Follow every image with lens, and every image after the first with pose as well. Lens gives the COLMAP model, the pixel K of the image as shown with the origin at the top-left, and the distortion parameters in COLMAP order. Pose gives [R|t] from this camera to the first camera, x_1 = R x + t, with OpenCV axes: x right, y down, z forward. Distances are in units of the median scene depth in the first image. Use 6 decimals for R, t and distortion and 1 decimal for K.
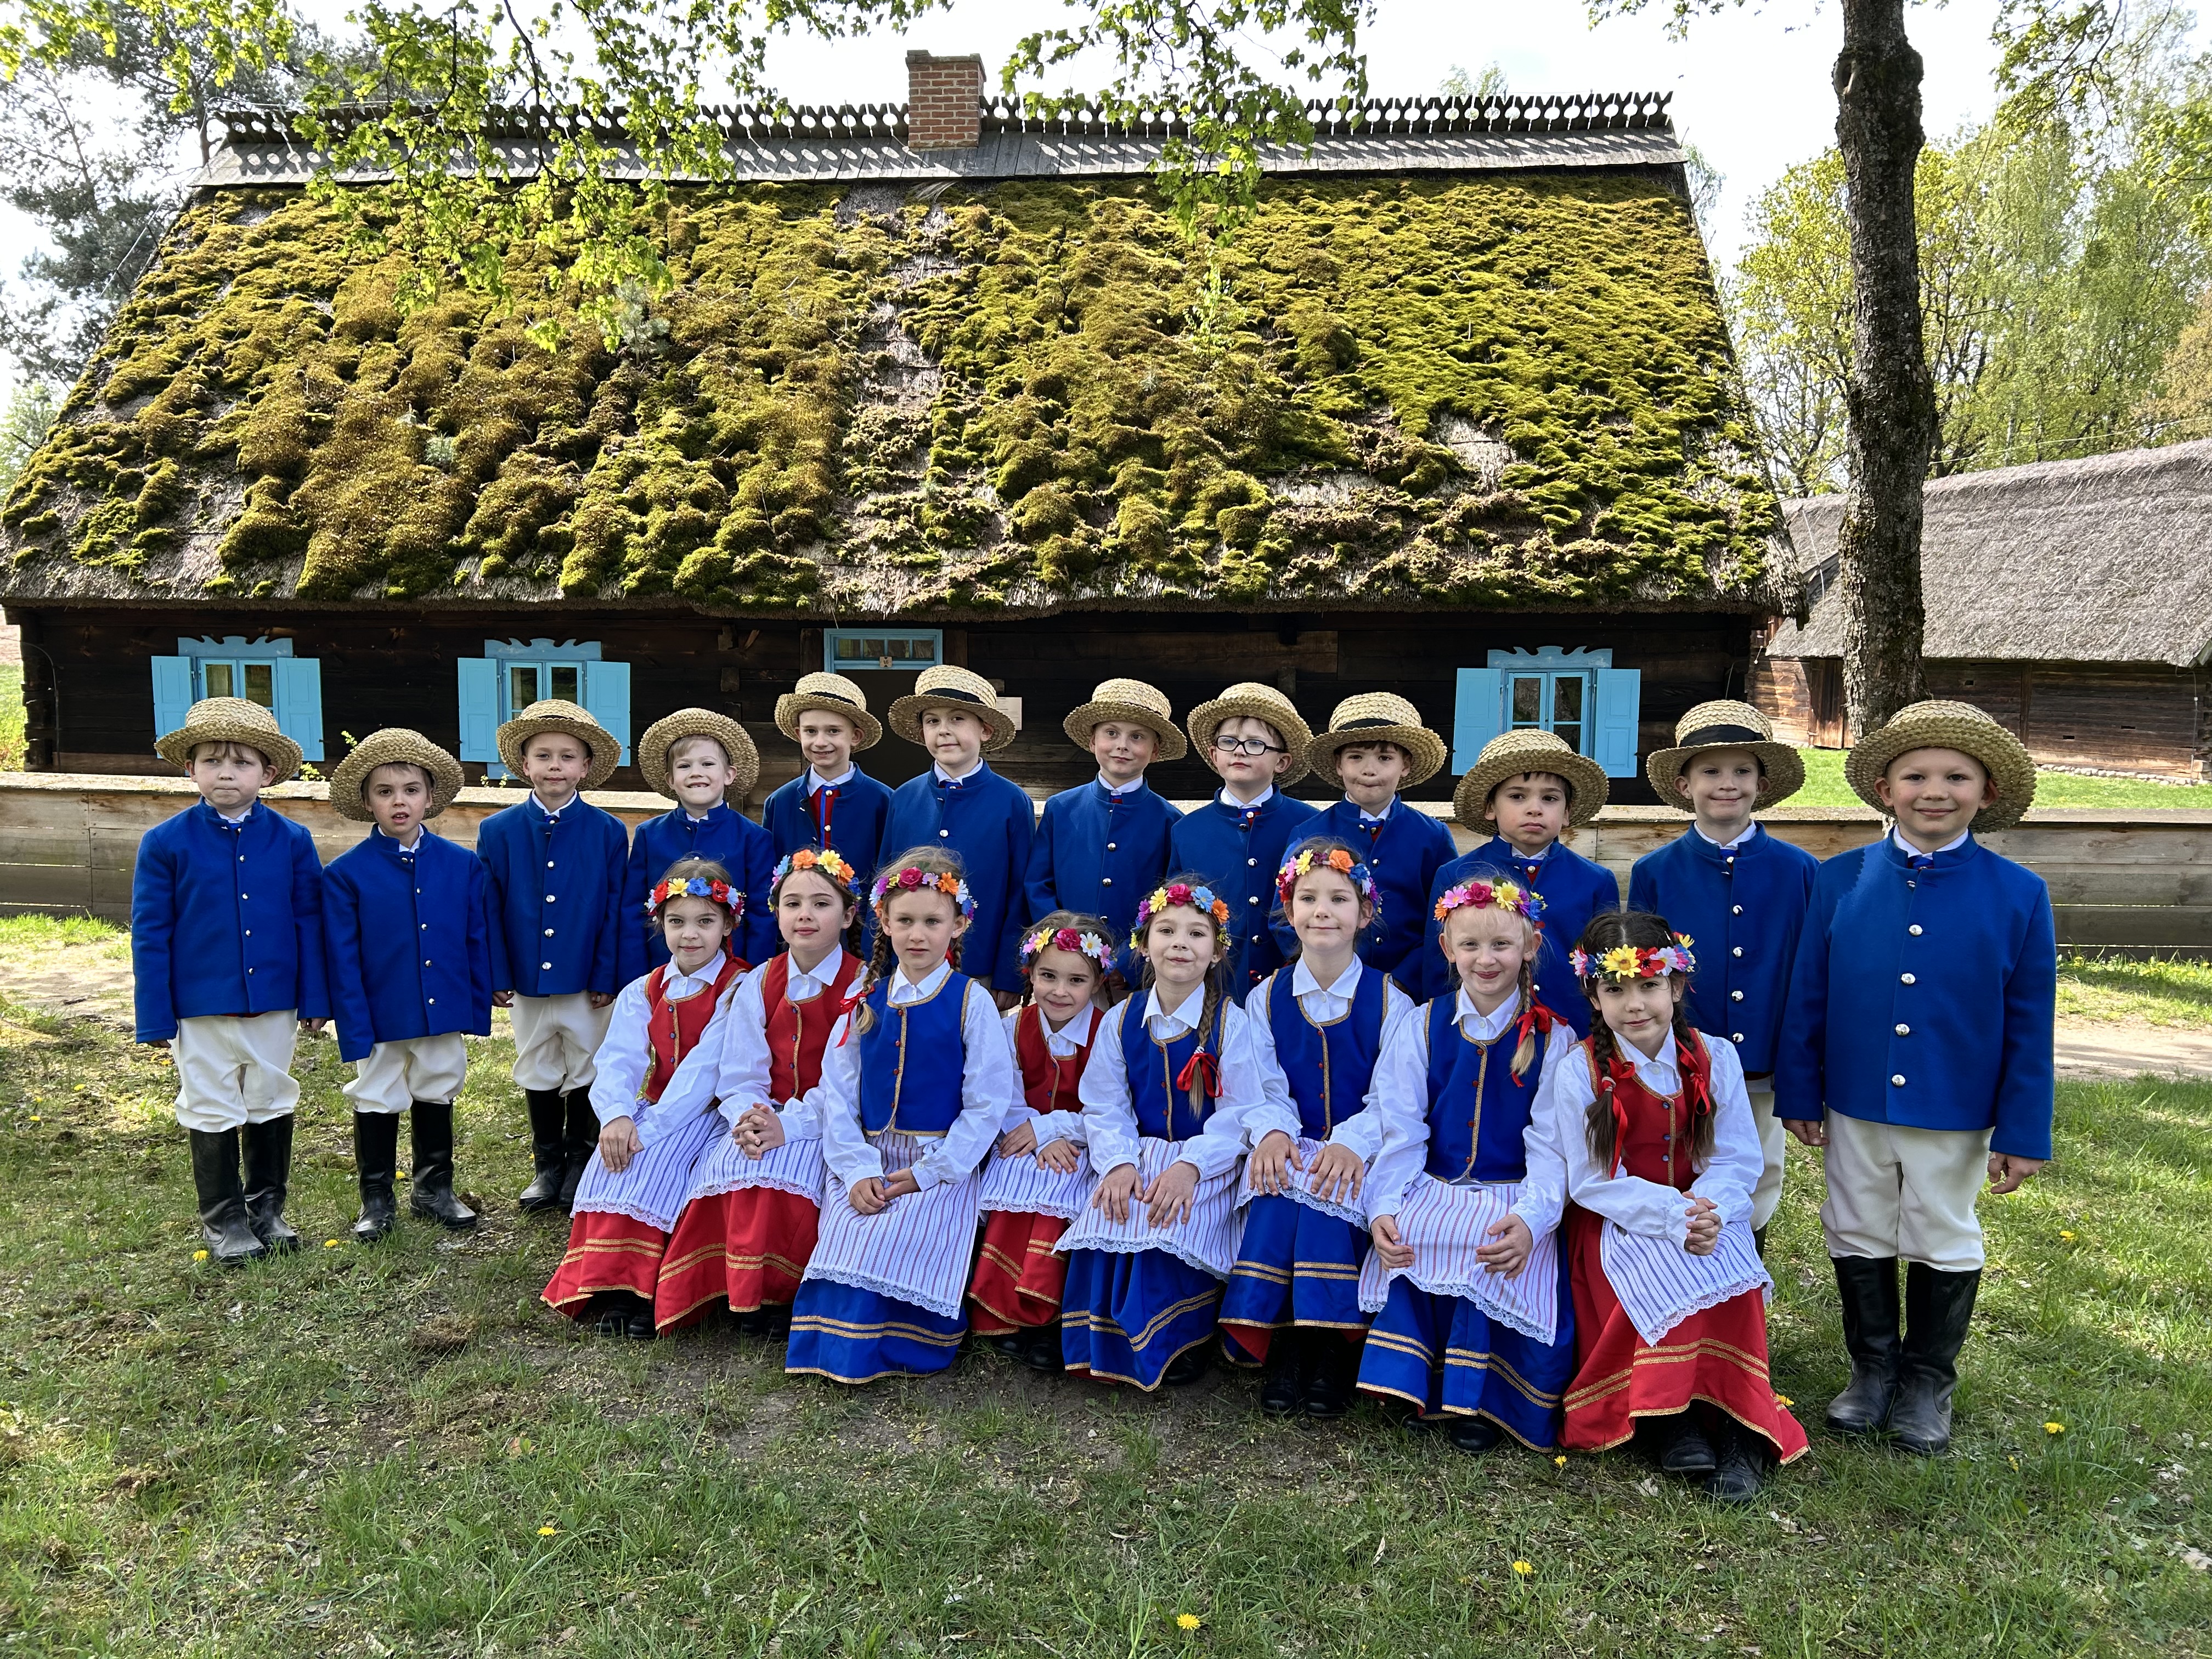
lens RADIAL K [[1656.5, 0, 1099.1], [0, 1656.5, 829.1], [0, 0, 1]] dist [0.062008, -0.060883]
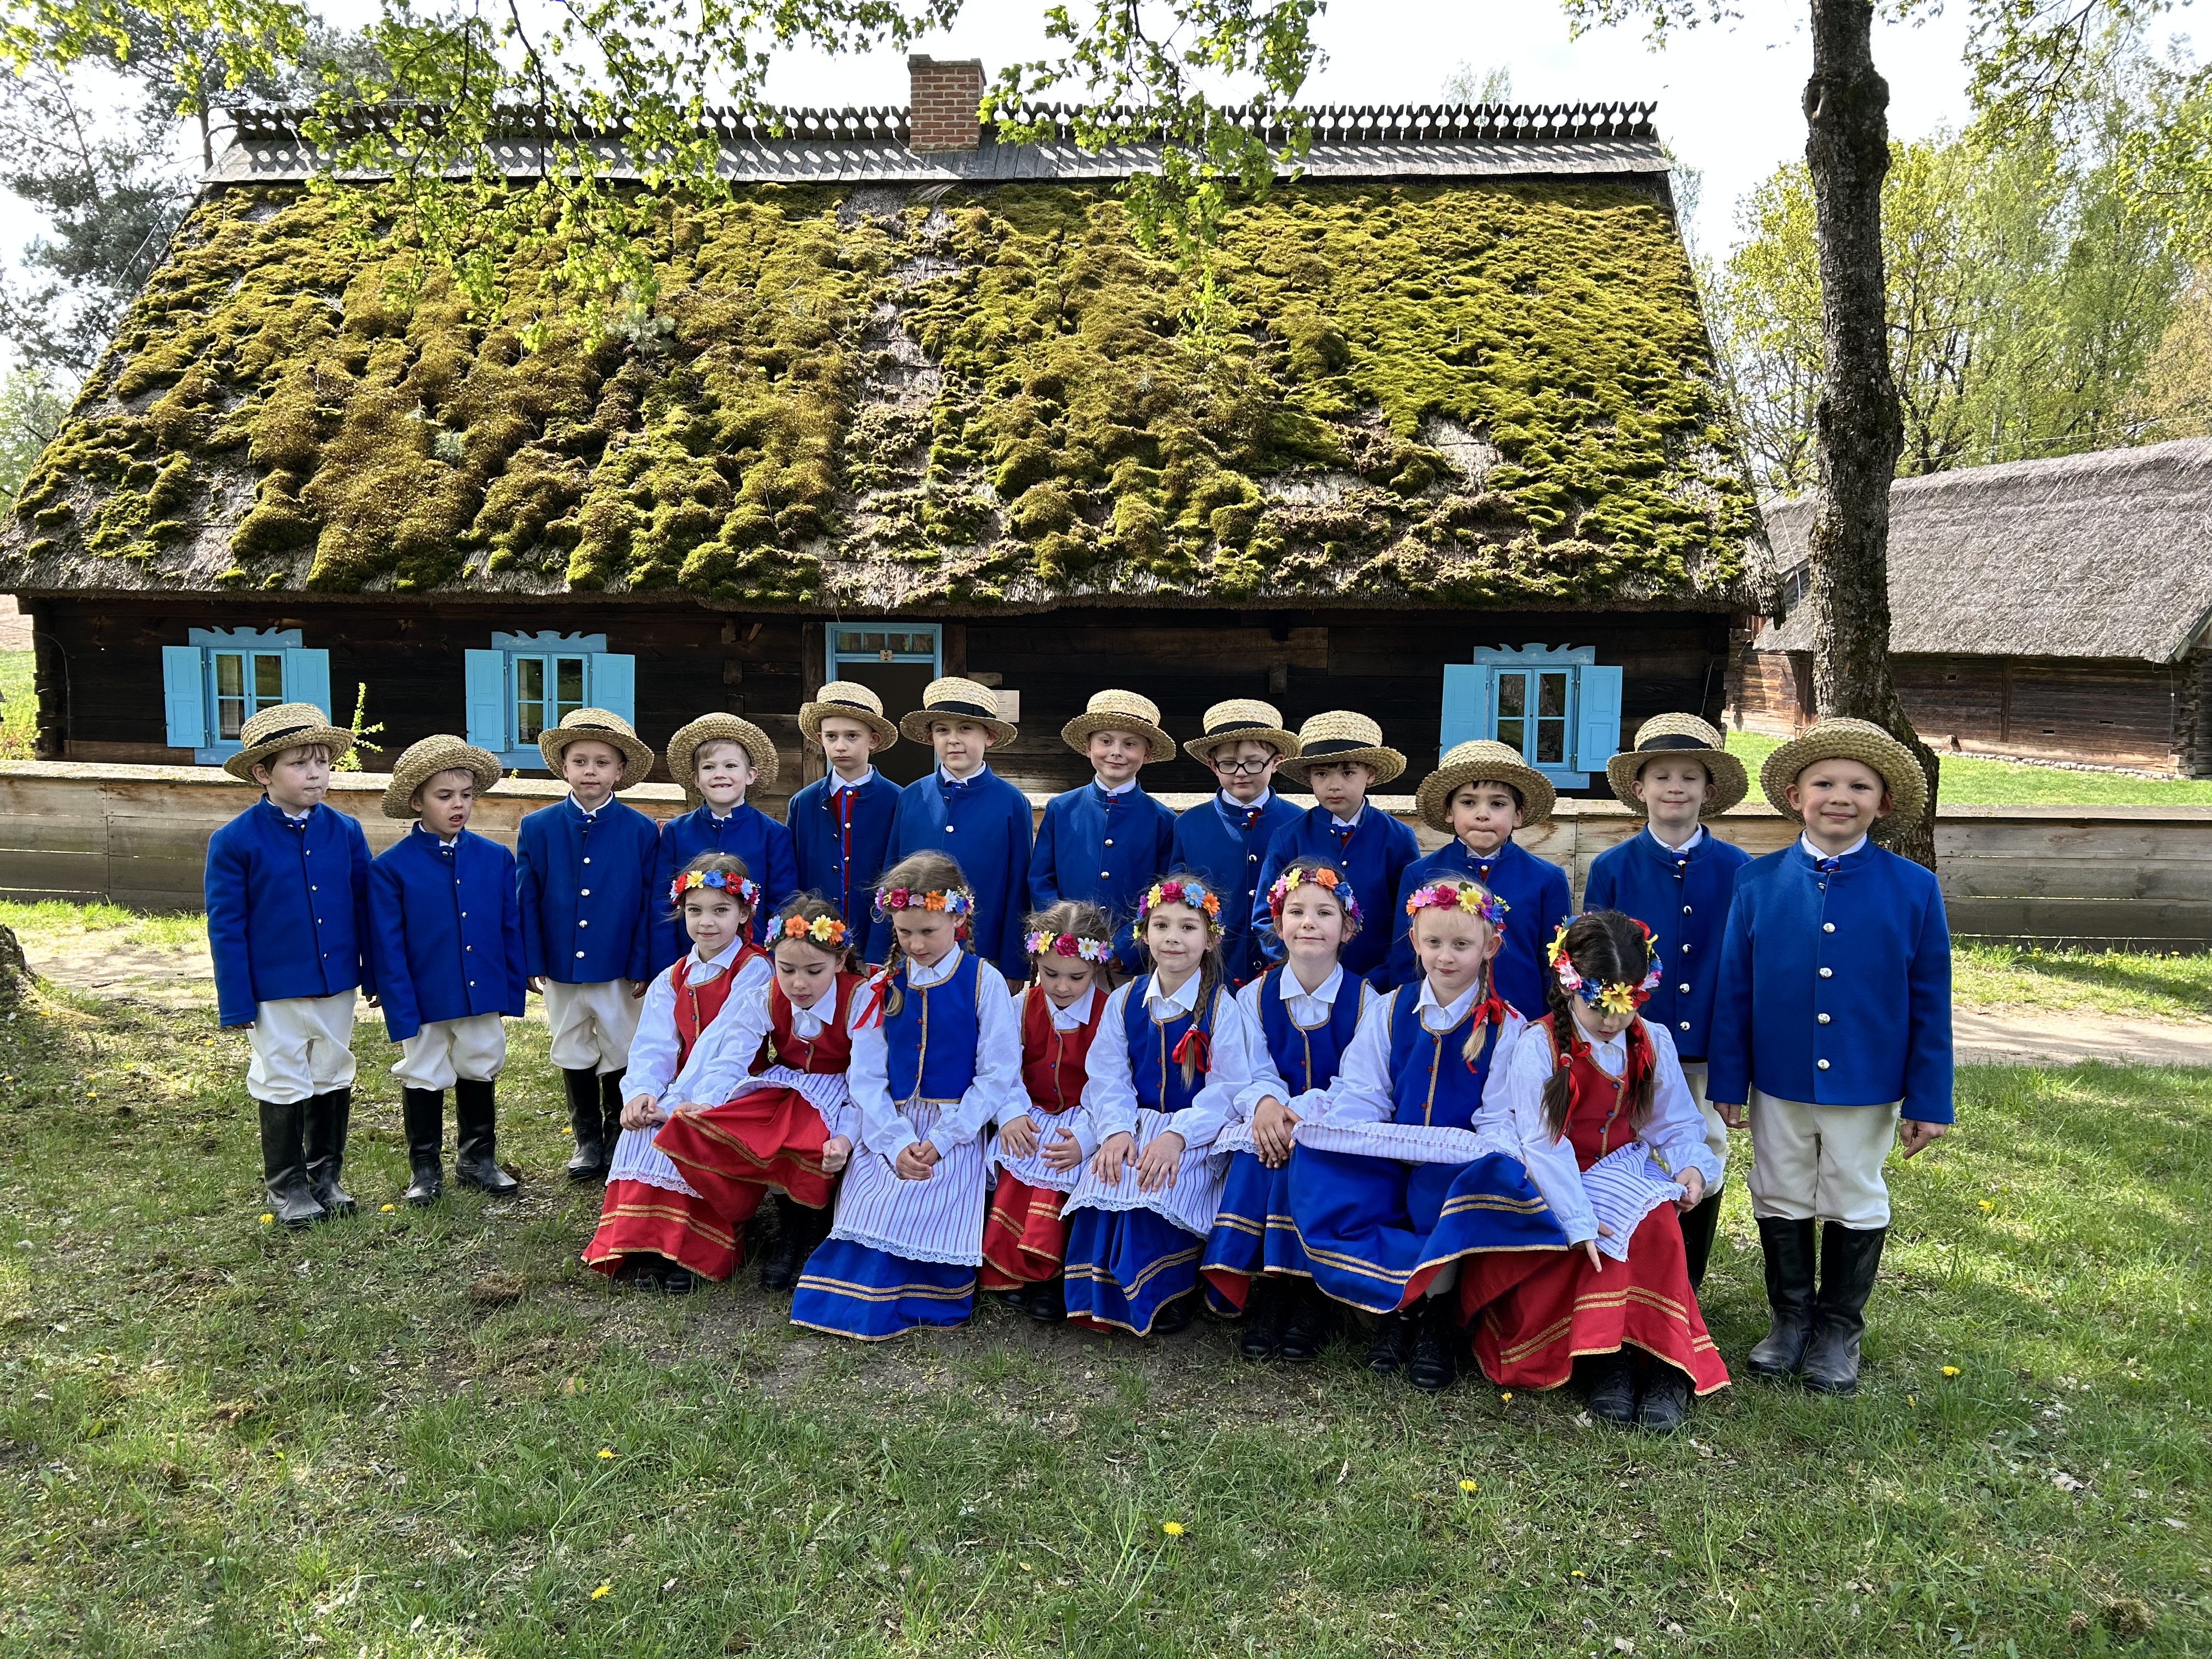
lens RADIAL K [[1656.5, 0, 1108.4], [0, 1656.5, 807.9], [0, 0, 1]] dist [0.062008, -0.060883]
pose [[0.999954, 0.003962, 0.008761, -0.000436], [-0.003914, 0.999977, -0.005509, -0.001748], [-0.008783, 0.005475, 0.999946, -0.020951]]
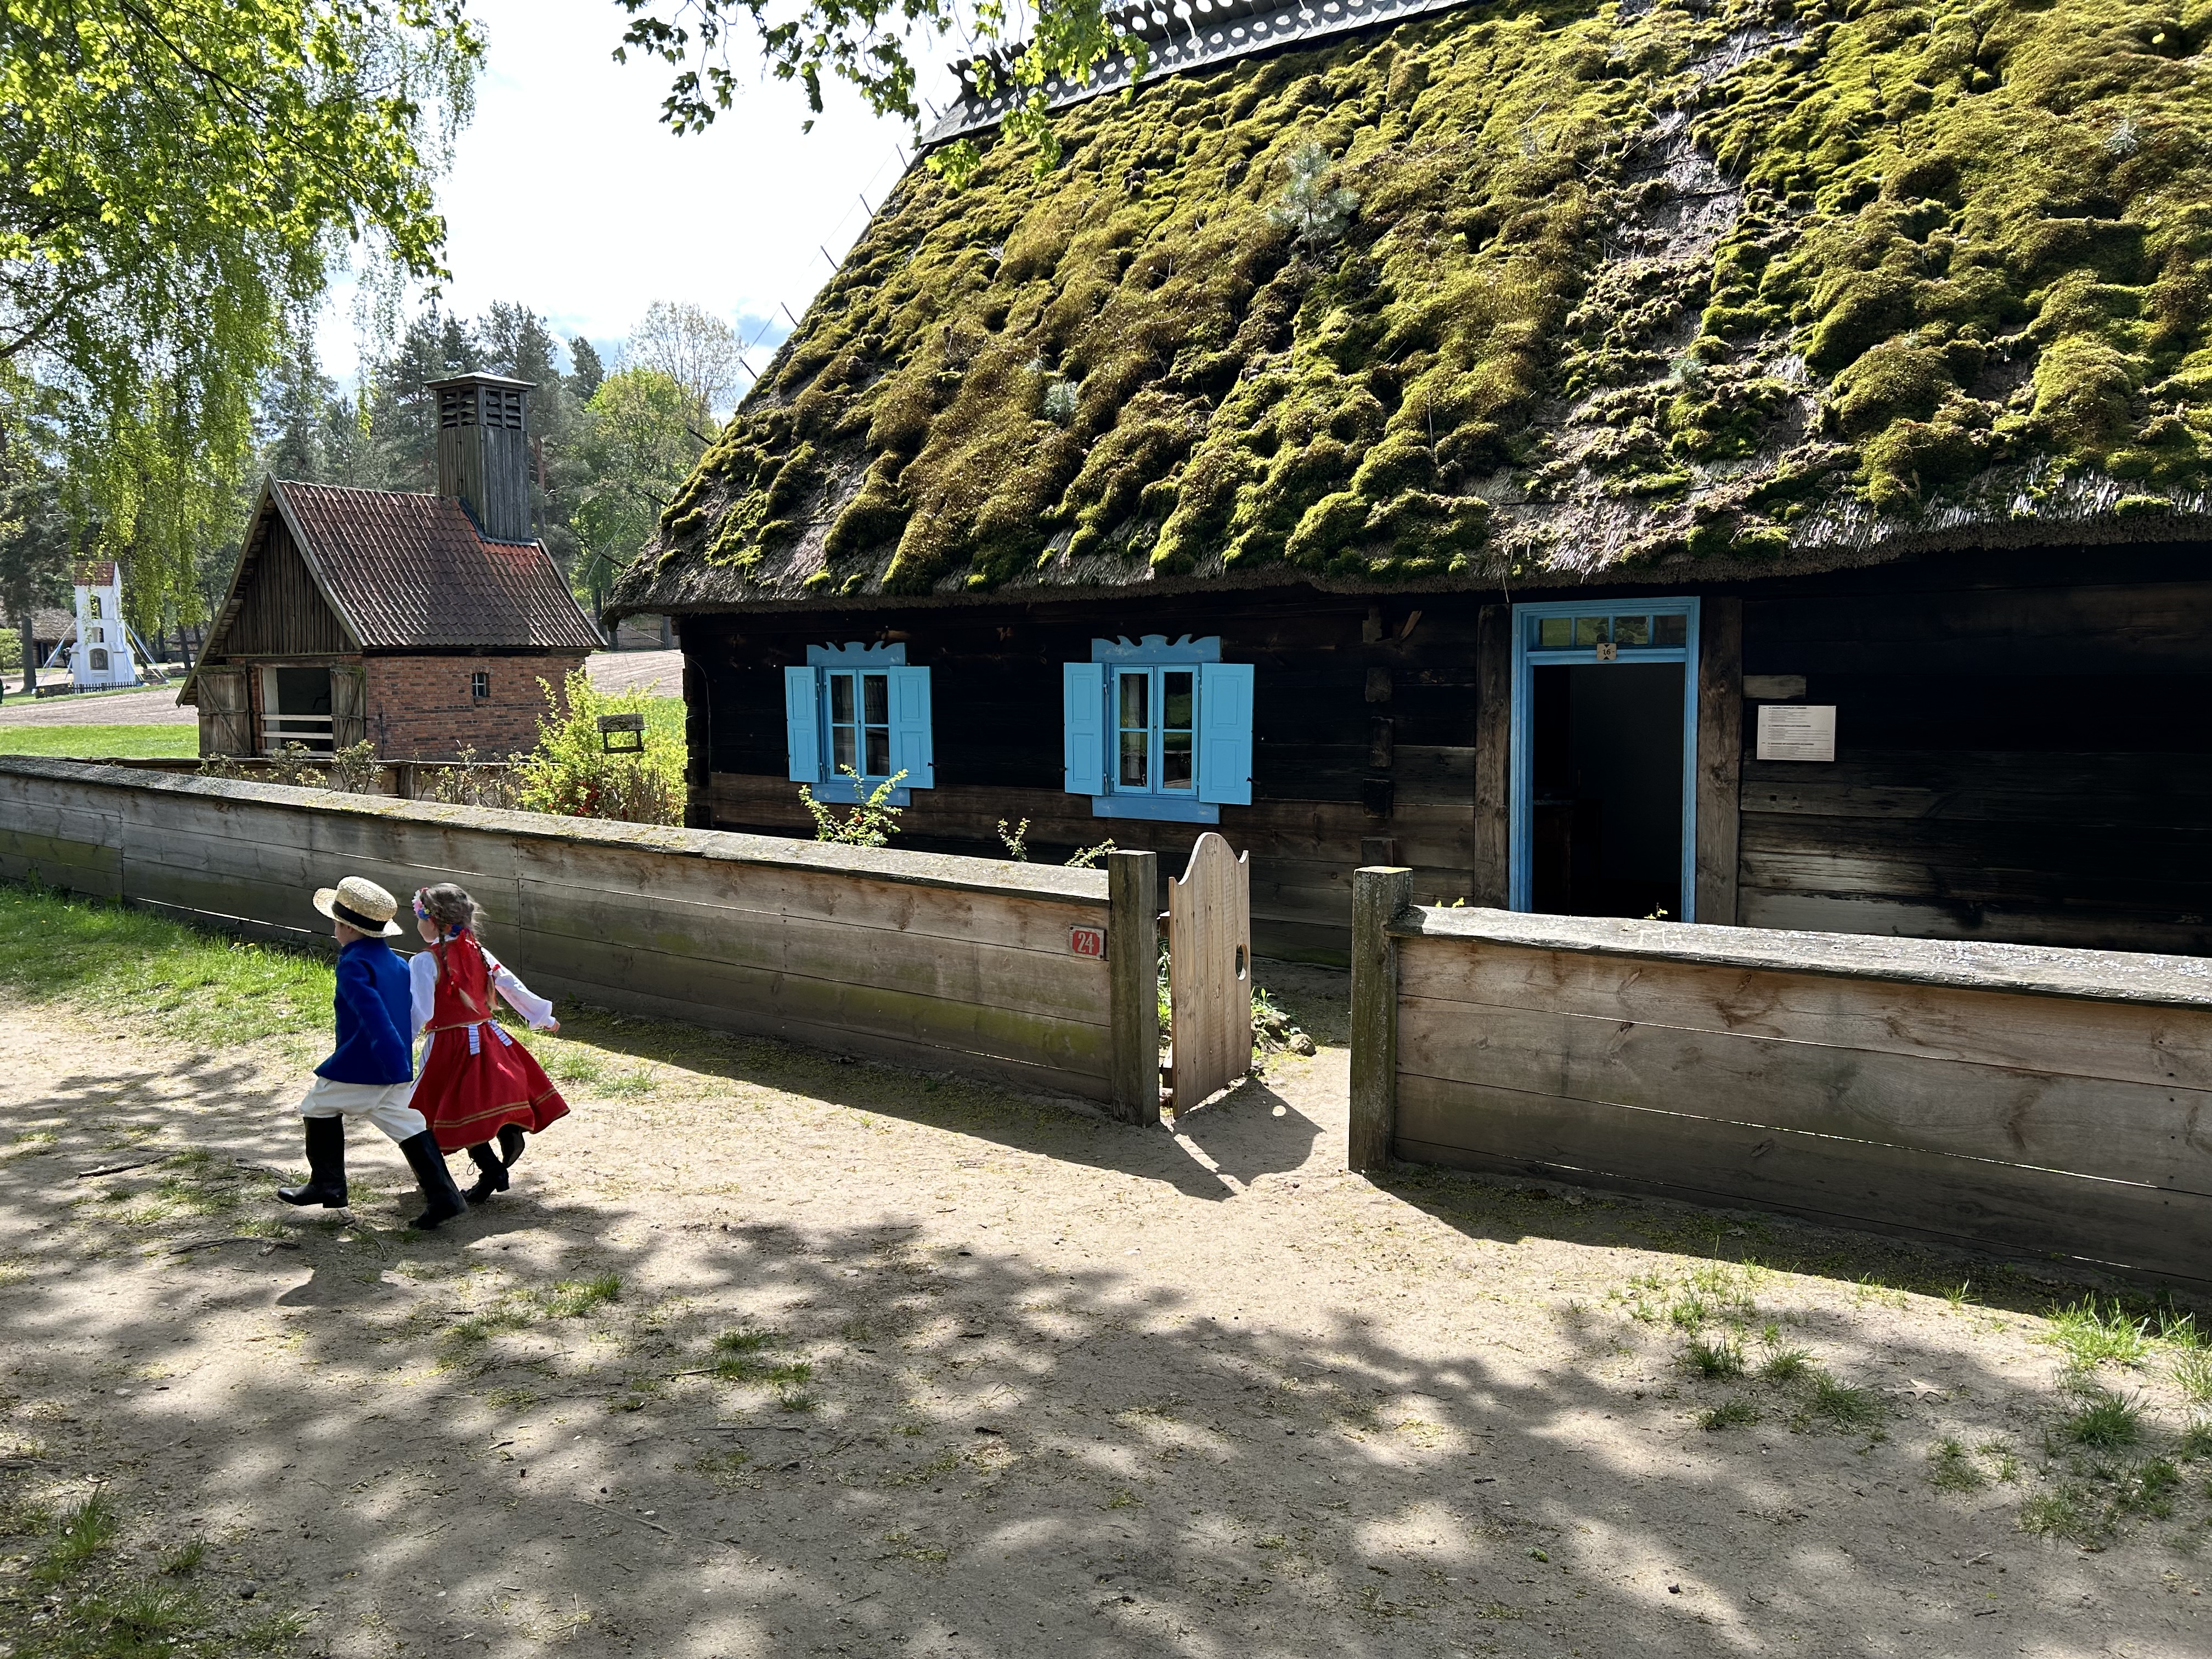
lens RADIAL K [[1656.5, 0, 1095.1], [0, 1656.5, 840.2], [0, 0, 1]] dist [0.062008, -0.060883]
pose [[0.847666, 0.038512, -0.529130, 0.045563], [-0.035060, 0.999248, 0.016563, -0.031960], [0.529370, 0.004511, 0.848379, 0.346360]]
